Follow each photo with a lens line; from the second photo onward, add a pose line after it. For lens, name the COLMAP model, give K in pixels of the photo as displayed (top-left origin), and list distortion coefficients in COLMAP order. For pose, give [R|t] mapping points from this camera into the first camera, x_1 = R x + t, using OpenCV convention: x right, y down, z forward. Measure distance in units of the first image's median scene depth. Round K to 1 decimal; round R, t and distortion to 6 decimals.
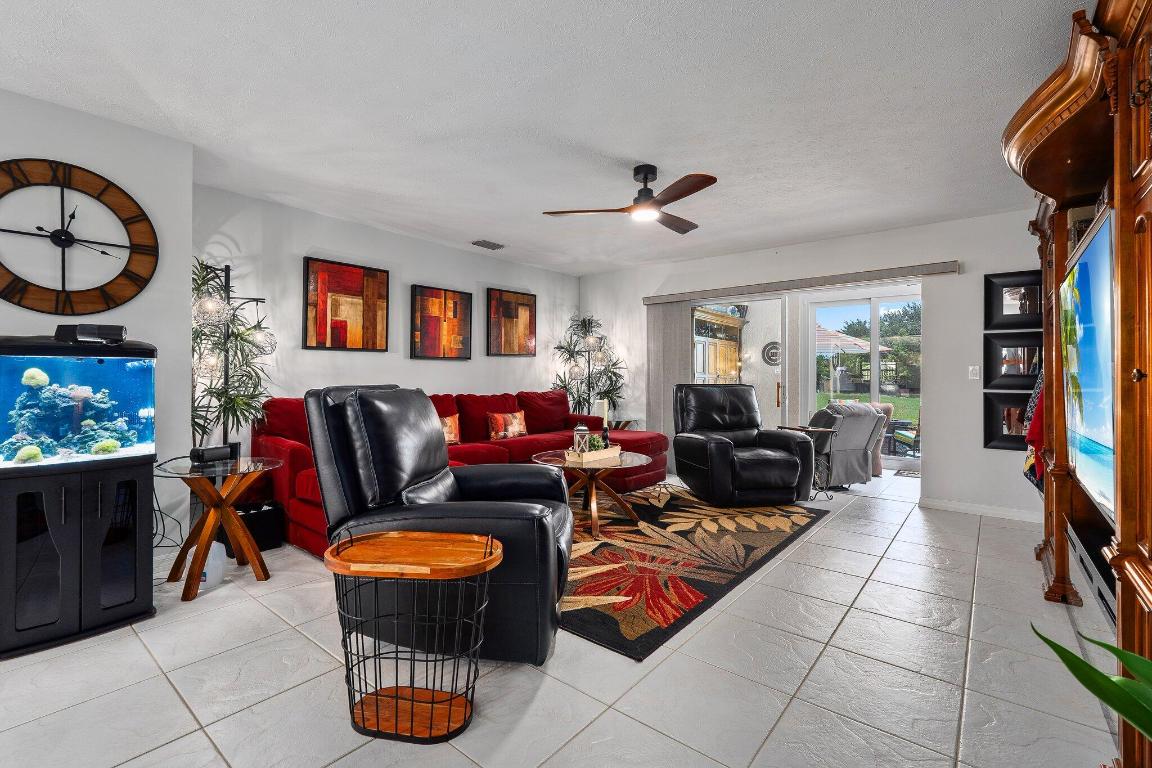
lens RADIAL K [[510.2, 0, 569.2], [0, 510.2, 369.8], [0, 0, 1]] dist [-0.001208, -0.000030]
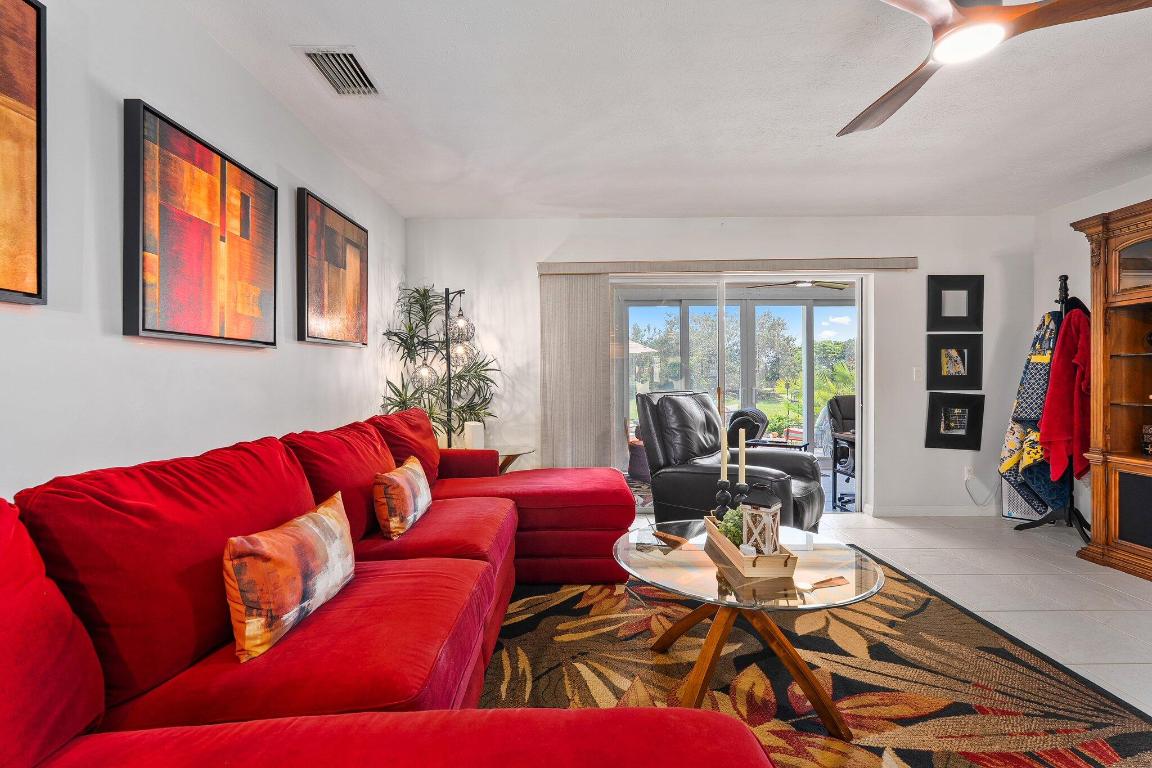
lens RADIAL K [[506.3, 0, 578.0], [0, 506.3, 378.0], [0, 0, 1]] dist [-0.001012, 0.000100]
pose [[0.769354, -0.007310, 0.638780, -0.289486], [0.003880, 0.999970, 0.006771, 0.004081], [-0.638810, -0.002731, 0.769359, 0.566984]]
